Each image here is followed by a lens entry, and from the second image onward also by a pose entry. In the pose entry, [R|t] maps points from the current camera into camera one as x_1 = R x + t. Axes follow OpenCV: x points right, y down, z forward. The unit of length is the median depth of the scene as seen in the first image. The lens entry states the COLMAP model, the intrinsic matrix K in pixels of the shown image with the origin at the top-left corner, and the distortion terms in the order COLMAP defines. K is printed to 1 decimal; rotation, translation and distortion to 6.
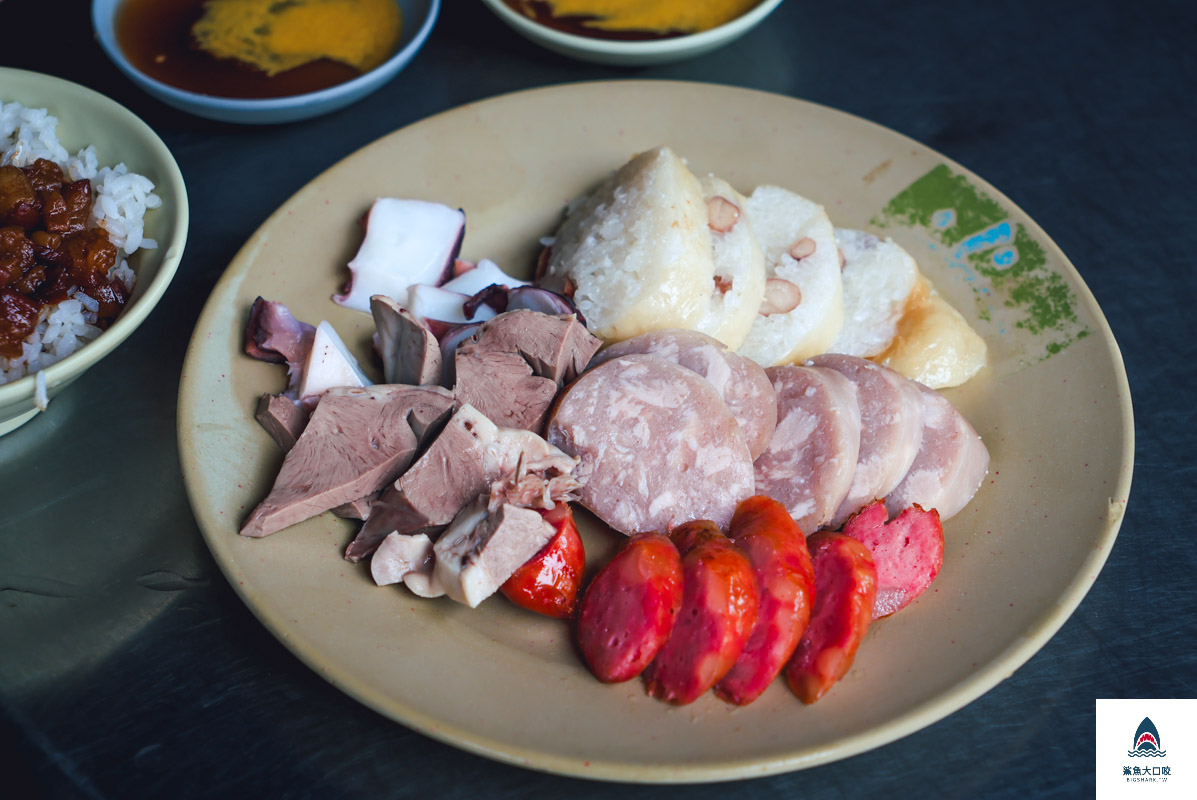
lens RADIAL K [[2441.4, 0, 597.4], [0, 2441.4, 400.7], [0, 0, 1]] dist [0.070902, 0.000000]
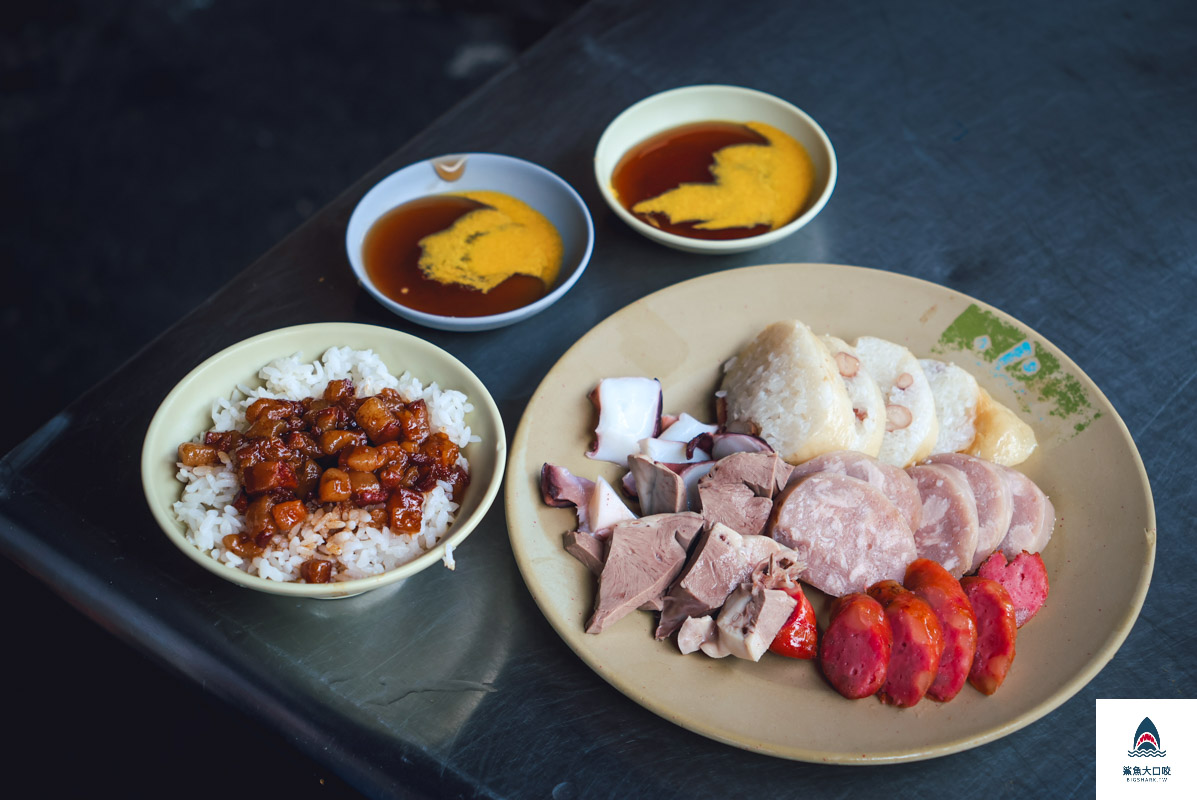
lens RADIAL K [[2219.5, 0, 598.5], [0, 2219.5, 398.7], [0, 0, 1]] dist [0.076280, 0.000000]
pose [[0.985660, -0.126783, 0.111353, -0.258904], [0.125420, 0.991918, 0.019196, -0.105630], [-0.112887, -0.004954, 0.993596, -0.316990]]
